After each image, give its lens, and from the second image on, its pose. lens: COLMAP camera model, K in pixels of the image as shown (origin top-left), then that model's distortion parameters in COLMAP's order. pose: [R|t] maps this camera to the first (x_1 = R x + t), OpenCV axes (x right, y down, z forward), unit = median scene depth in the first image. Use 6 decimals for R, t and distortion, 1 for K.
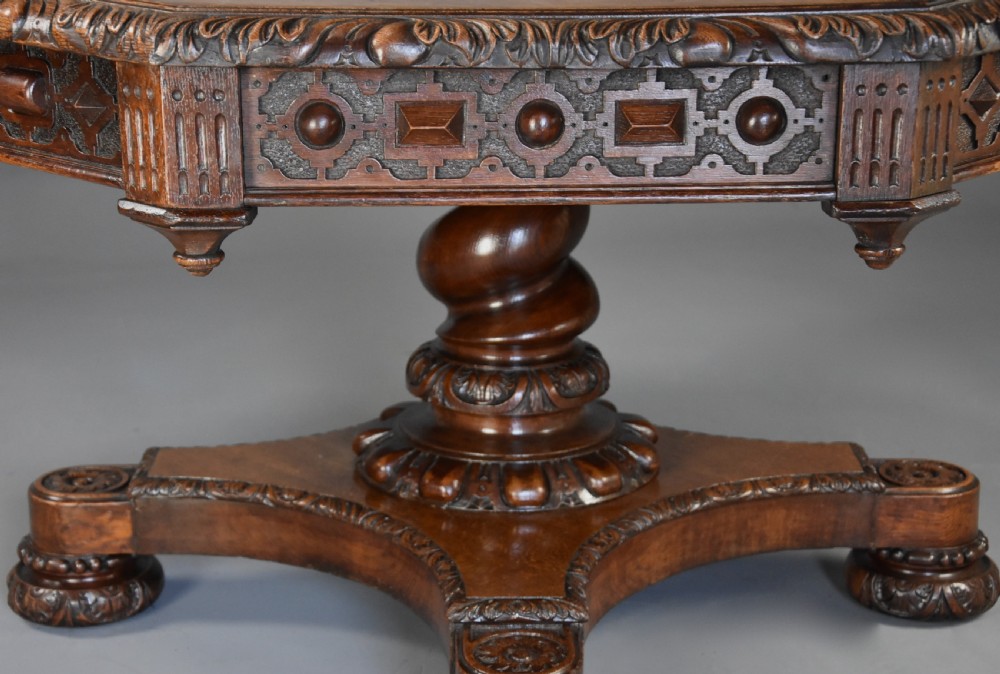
lens RADIAL K [[2019.6, 0, 482.6], [0, 2019.6, 347.2], [0, 0, 1]] dist [0.303660, 0.777400]
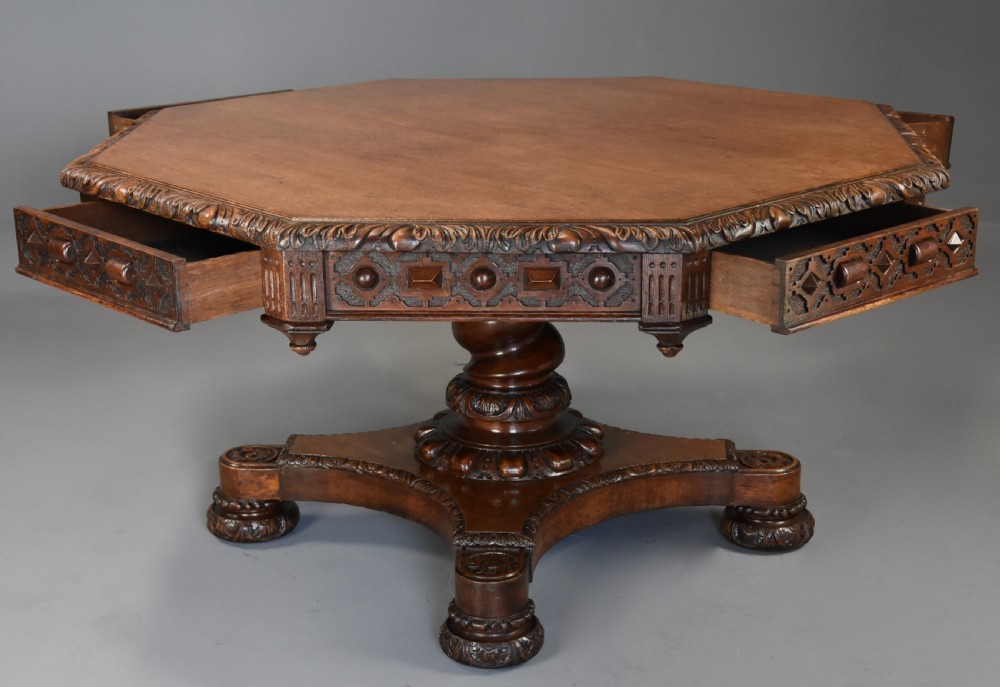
lens RADIAL K [[1832.9, 0, 500.0], [0, 1832.9, 343.5], [0, 0, 1]] dist [0.203952, 0.036271]
pose [[0.996937, 0.014440, -0.076869, 0.124766], [-0.012865, 0.999698, 0.020947, -0.061645], [0.077148, -0.019894, 0.996821, -0.487433]]
